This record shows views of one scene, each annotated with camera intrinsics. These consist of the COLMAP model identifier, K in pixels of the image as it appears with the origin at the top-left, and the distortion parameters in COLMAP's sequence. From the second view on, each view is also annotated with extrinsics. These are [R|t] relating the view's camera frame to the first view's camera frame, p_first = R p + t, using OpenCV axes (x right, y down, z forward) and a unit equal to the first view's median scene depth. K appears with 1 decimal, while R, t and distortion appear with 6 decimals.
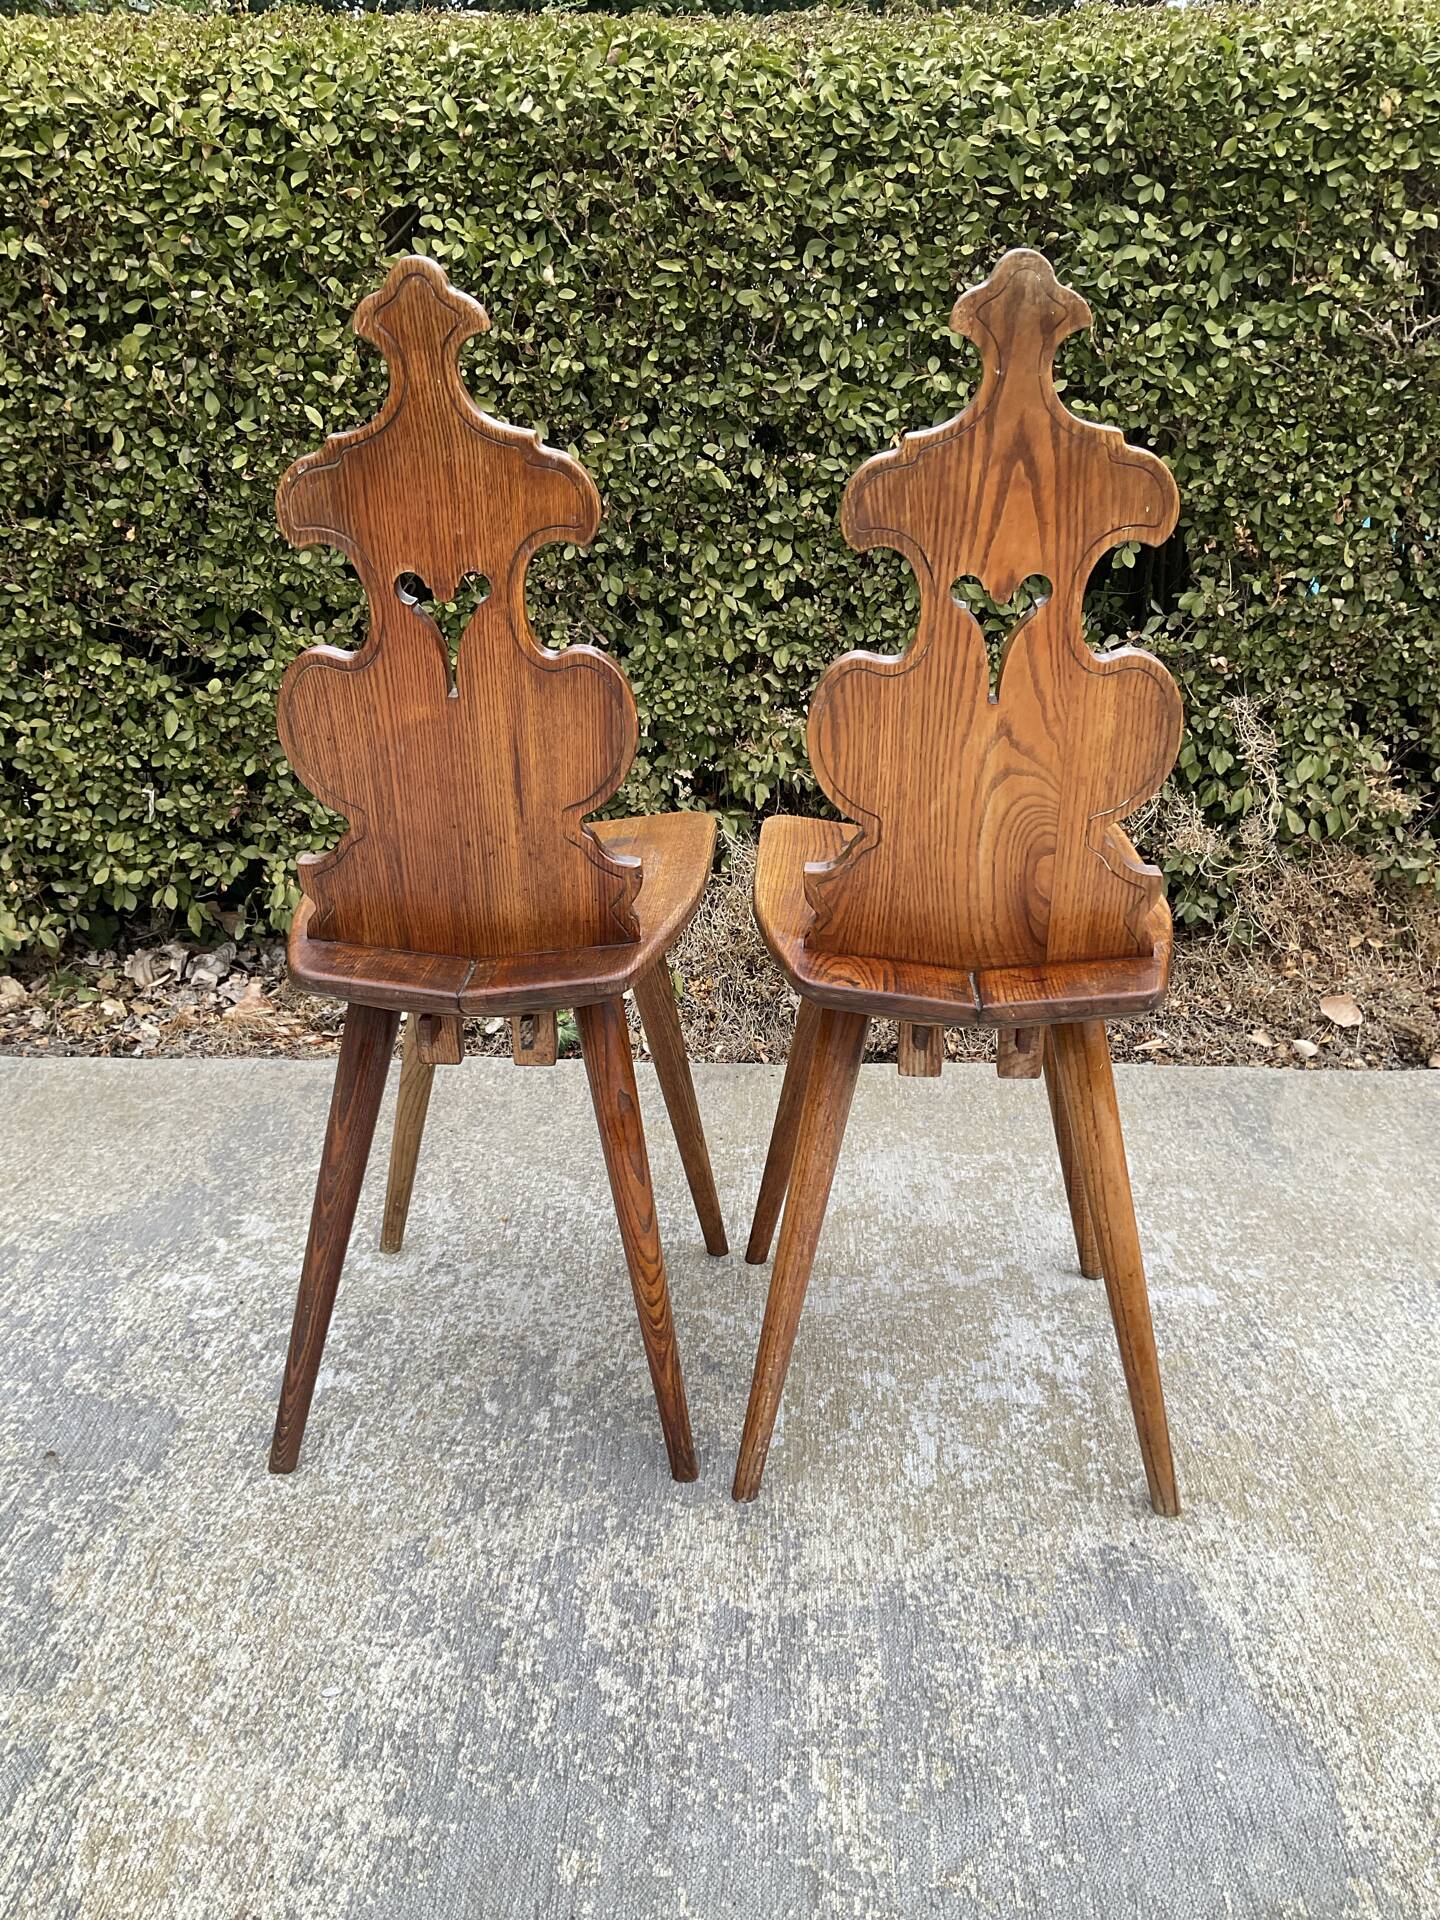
lens RADIAL K [[1613.0, 0, 728.5], [0, 1613.0, 941.8], [0, 0, 1]] dist [0.051937, -0.107233]
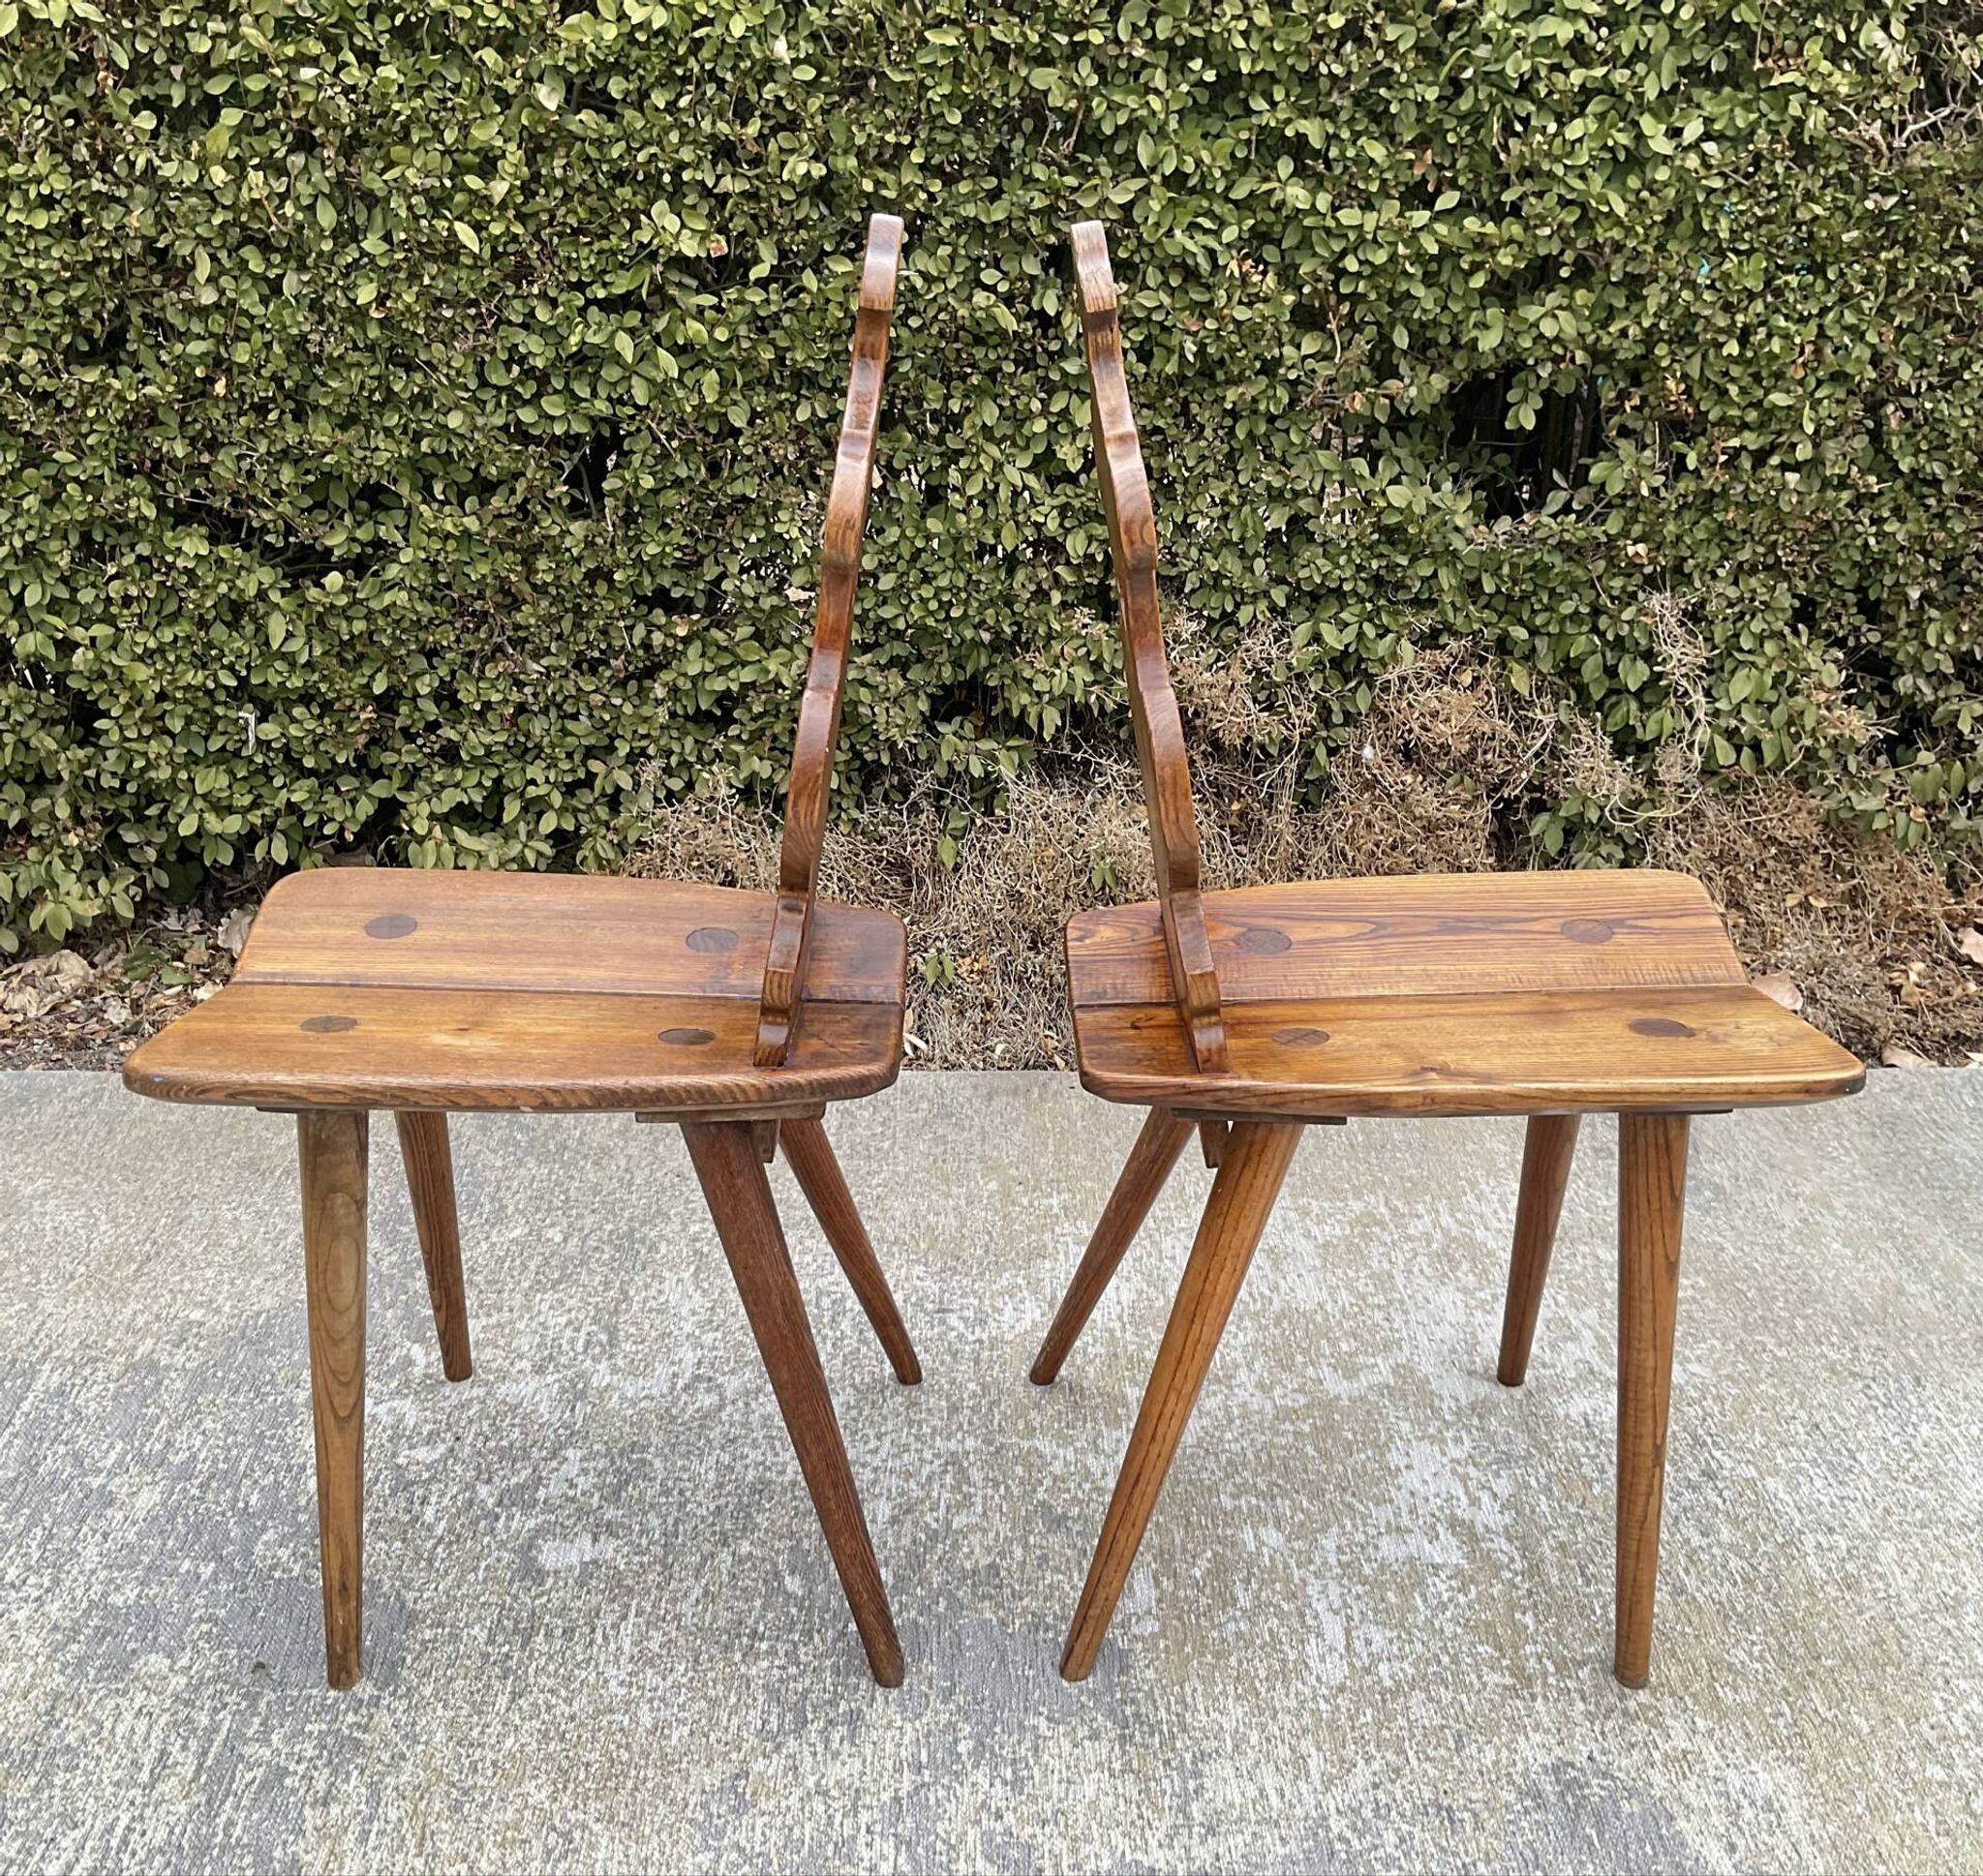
lens RADIAL K [[2095.9, 0, 967.5], [0, 2095.9, 940.7], [0, 0, 1]] dist [0.030556, 0.000000]
pose [[0.999048, -0.011392, 0.042109, -0.067602], [0.006915, 0.994451, 0.104973, -0.098419], [-0.043071, -0.104582, 0.993583, -0.014998]]
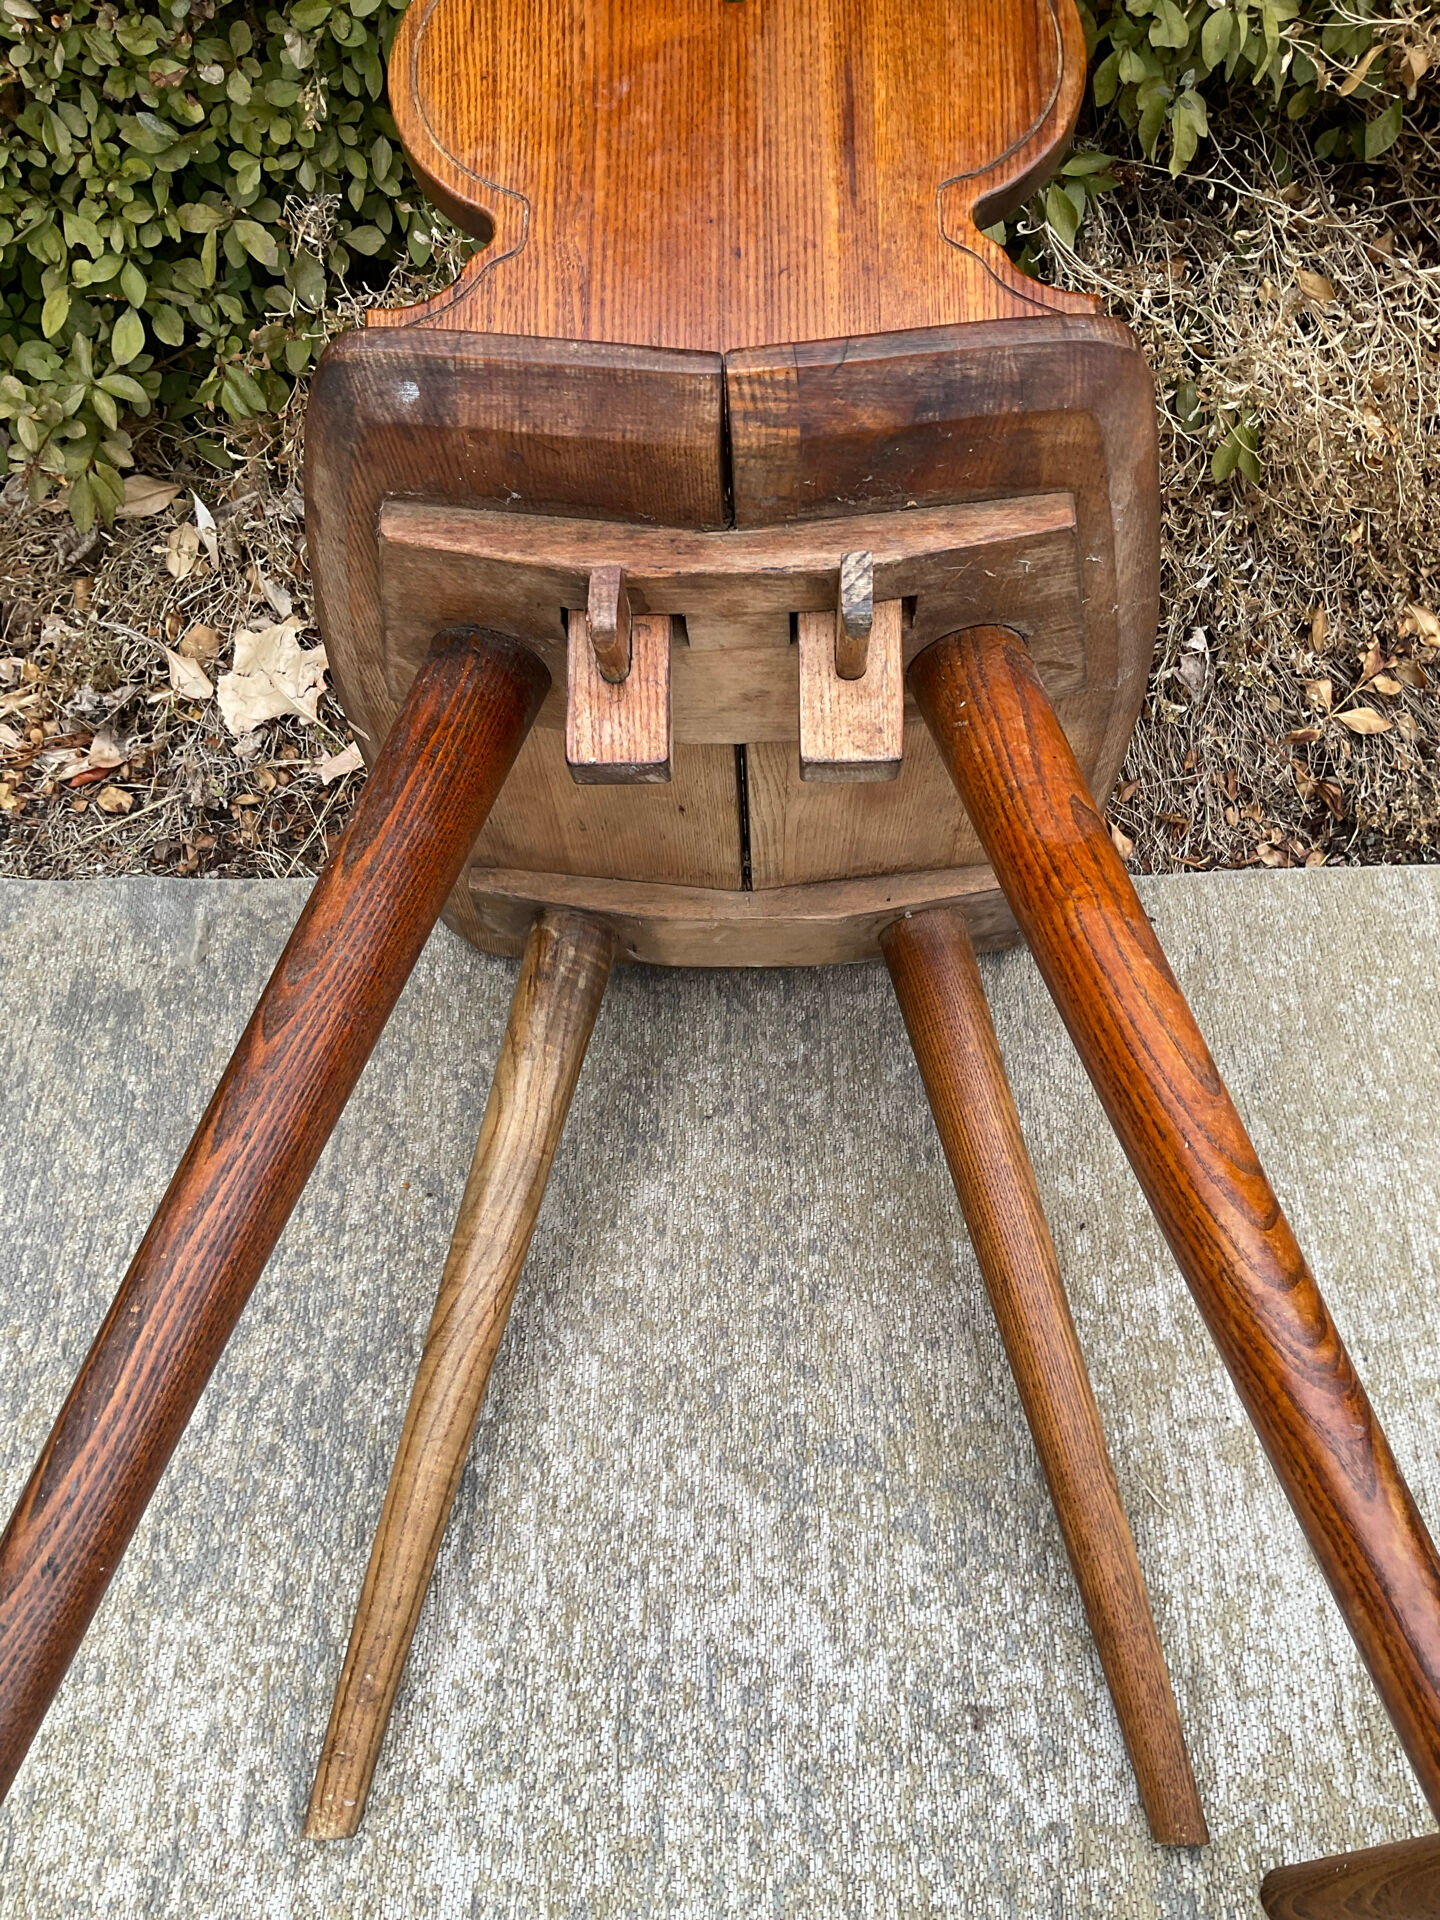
lens RADIAL K [[1613.0, 0, 717.6], [0, 1613.0, 943.8], [0, 0, 1]] dist [0.051937, -0.107233]
pose [[0.999336, -0.035225, -0.009327, -0.084911], [0.033732, 0.797477, 0.602406, -0.173995], [-0.013781, -0.602320, 0.798136, 0.660805]]
